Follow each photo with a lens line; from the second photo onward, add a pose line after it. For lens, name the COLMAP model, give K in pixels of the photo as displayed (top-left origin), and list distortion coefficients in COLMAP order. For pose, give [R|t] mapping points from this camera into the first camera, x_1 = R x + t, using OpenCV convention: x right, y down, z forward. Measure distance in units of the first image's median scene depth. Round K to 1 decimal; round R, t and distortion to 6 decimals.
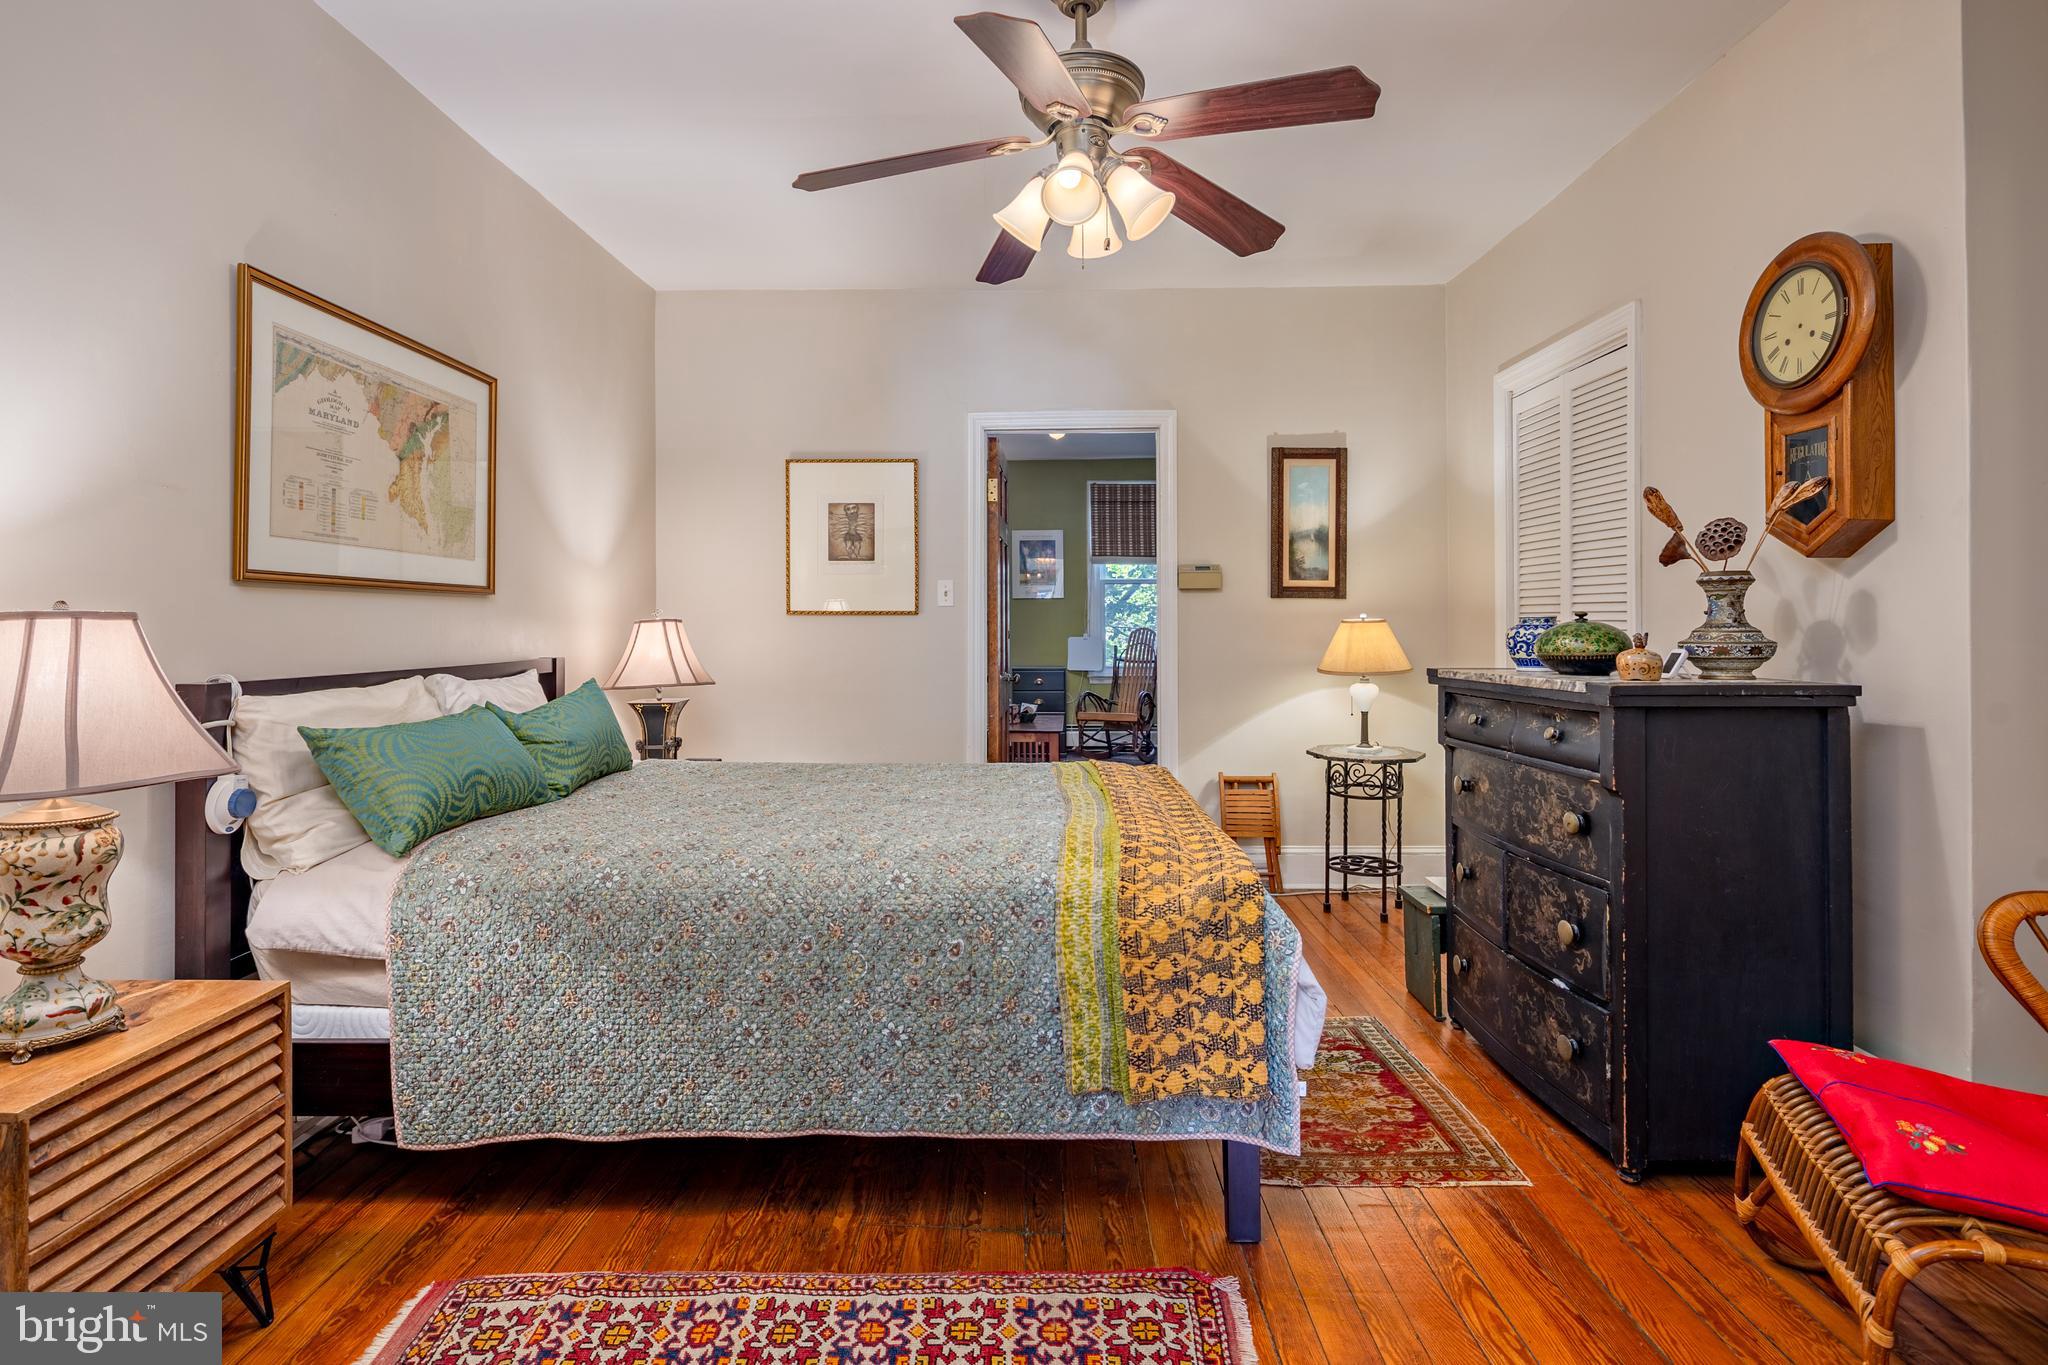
lens RADIAL K [[989.5, 0, 1024.8], [0, 989.5, 629.2], [0, 0, 1]] dist [0.002598, -0.000276]
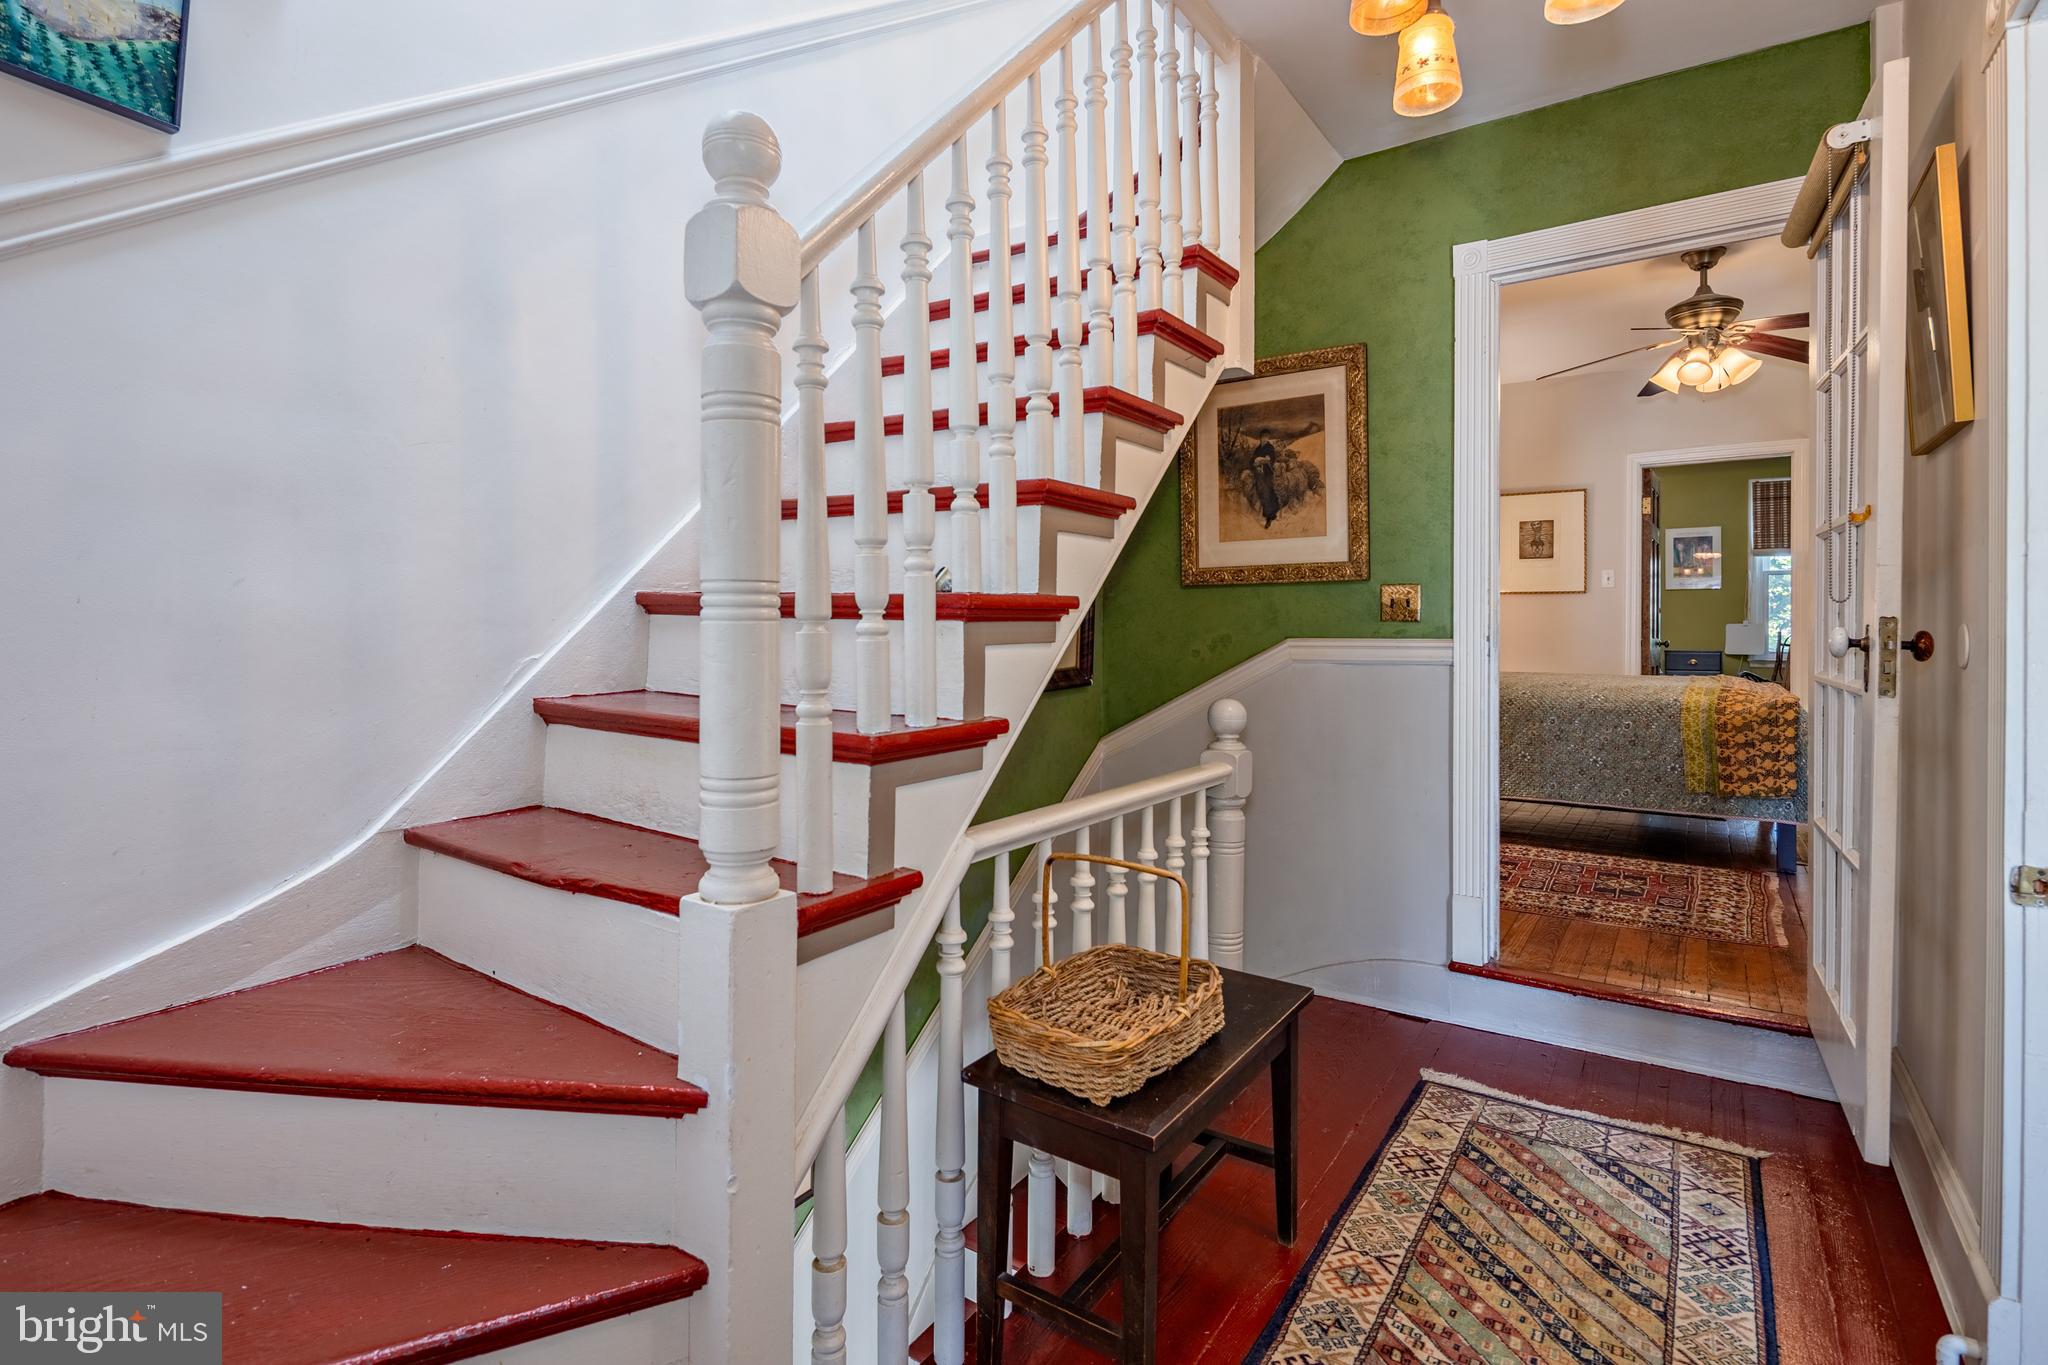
lens RADIAL K [[989.5, 0, 1024.8], [0, 989.5, 629.2], [0, 0, 1]] dist [0.002598, -0.000276]
pose [[0.830931, 0.006672, -0.556336, 0.037620], [-0.010595, 0.999937, -0.003832, 0.109161], [0.556275, 0.009078, 0.830949, -1.428748]]
